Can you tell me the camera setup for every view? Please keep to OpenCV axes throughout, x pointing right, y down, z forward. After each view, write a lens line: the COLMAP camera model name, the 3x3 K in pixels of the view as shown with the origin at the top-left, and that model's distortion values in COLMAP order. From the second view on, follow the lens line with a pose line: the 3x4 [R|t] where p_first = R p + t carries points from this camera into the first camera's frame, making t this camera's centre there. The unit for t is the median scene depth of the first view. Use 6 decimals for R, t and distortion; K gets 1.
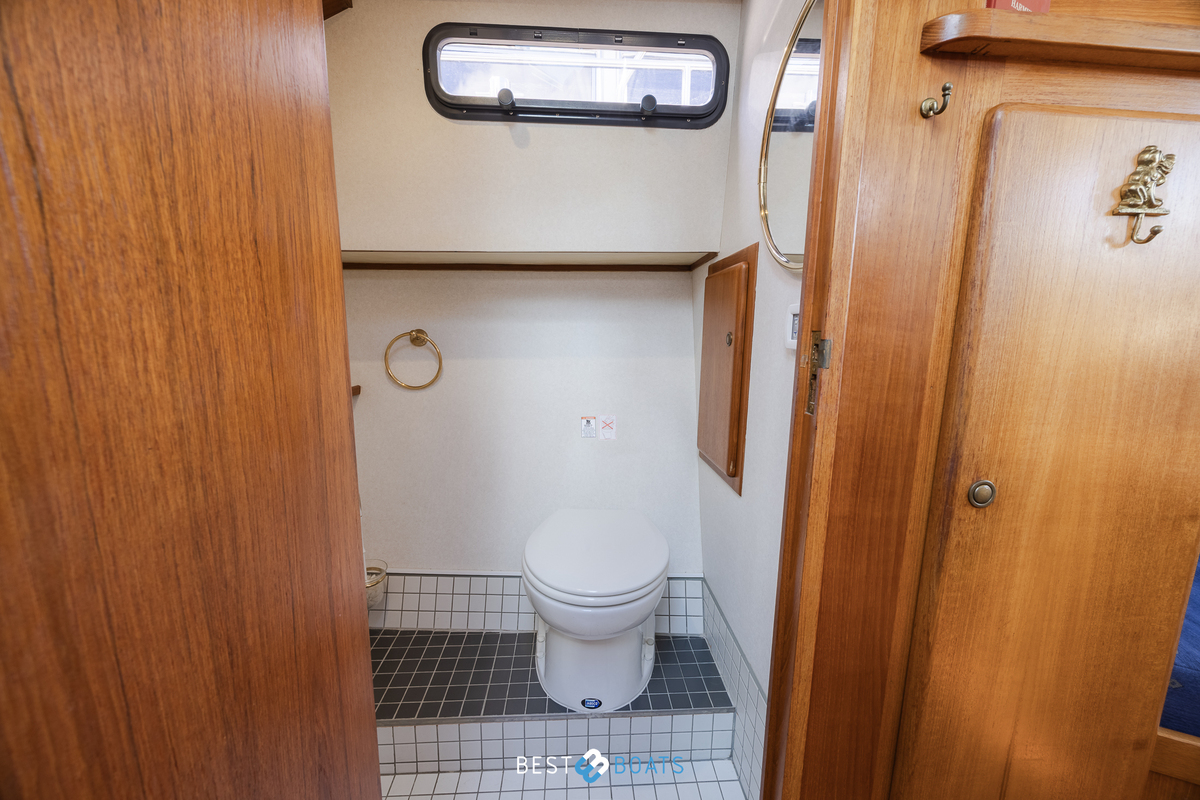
lens RADIAL K [[457.7, 0, 597.8], [0, 457.7, 408.1], [0, 0, 1]] dist [-0.001227, -0.000273]
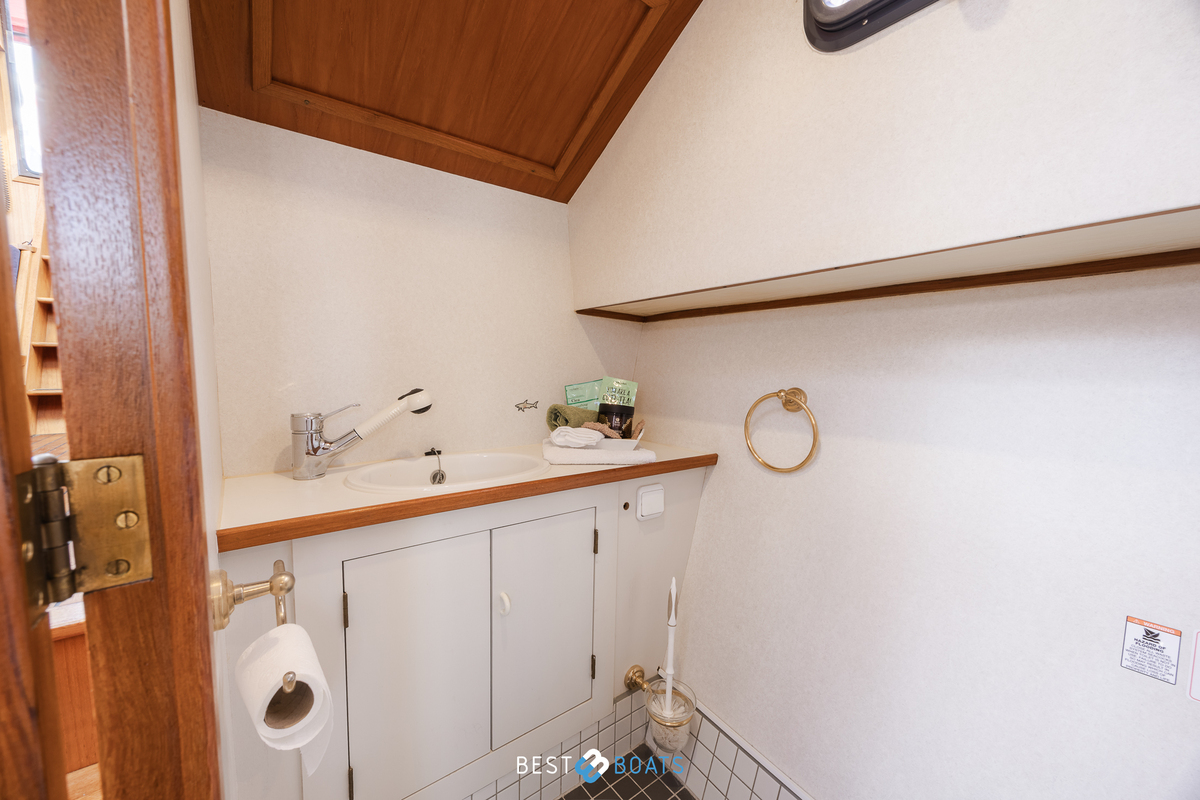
lens RADIAL K [[457.7, 0, 597.8], [0, 457.7, 408.1], [0, 0, 1]] dist [-0.001227, -0.000273]
pose [[0.560441, 0.070896, -0.825154, 0.058213], [-0.143192, 0.989619, -0.012229, -0.238503], [0.815721, 0.125009, 0.564775, 0.955926]]
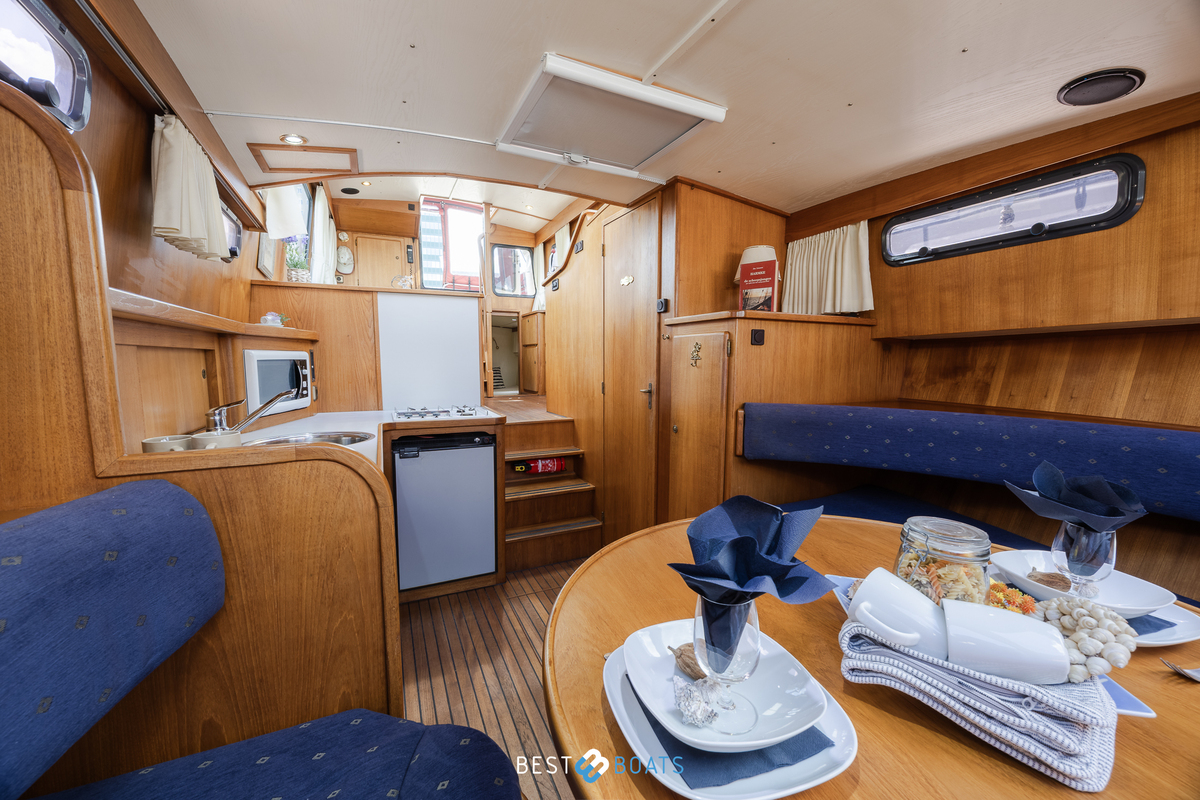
lens RADIAL K [[456.7, 0, 599.7], [0, 456.7, 404.7], [0, 0, 1]] dist [0.000059, 0.000057]
pose [[0.374618, 0.077941, -0.923897, 3.968718], [-0.146883, 0.988866, 0.023864, -0.010948], [0.915471, 0.126765, 0.381895, -1.040930]]
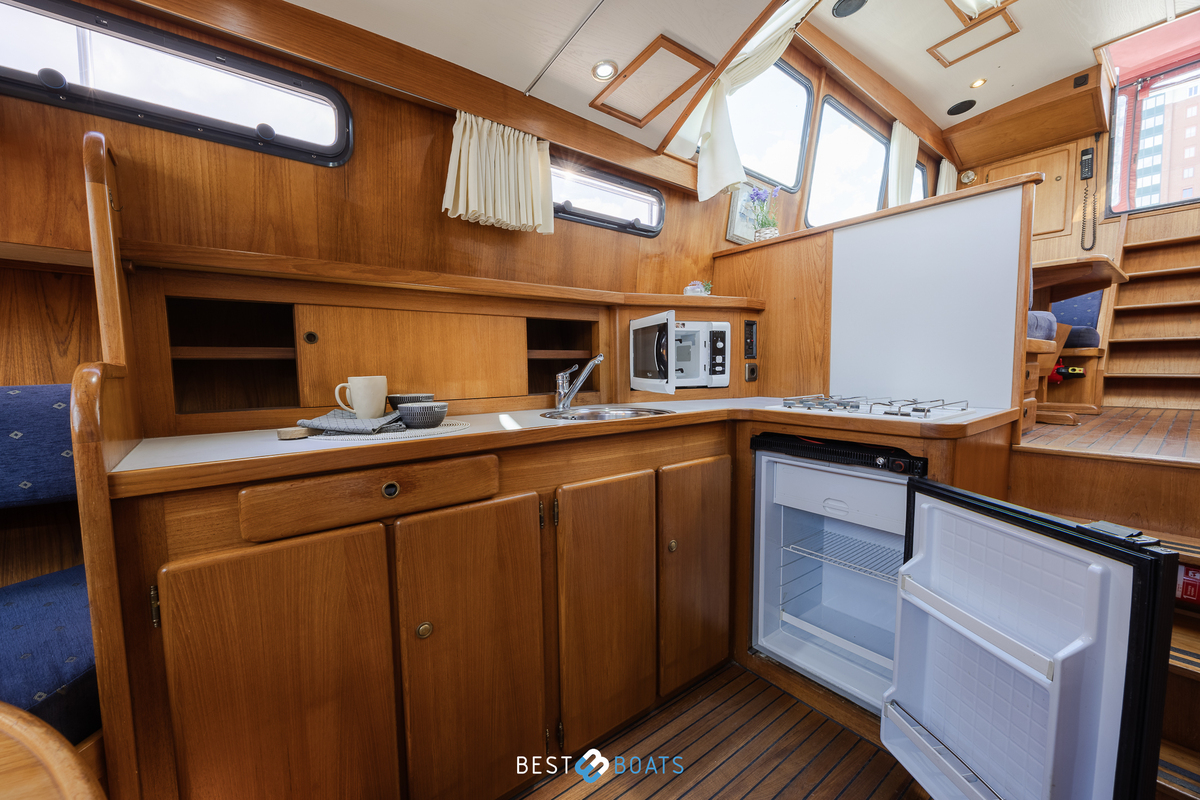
lens RADIAL K [[472.9, 0, 587.2], [0, 472.9, 403.9], [0, 0, 1]] dist [-0.000658, -0.000076]
pose [[-0.833357, 0.039113, -0.551350, 2.106078], [-0.088645, 0.975124, 0.203161, -0.023616], [0.545581, 0.218180, -0.809159, 0.545886]]
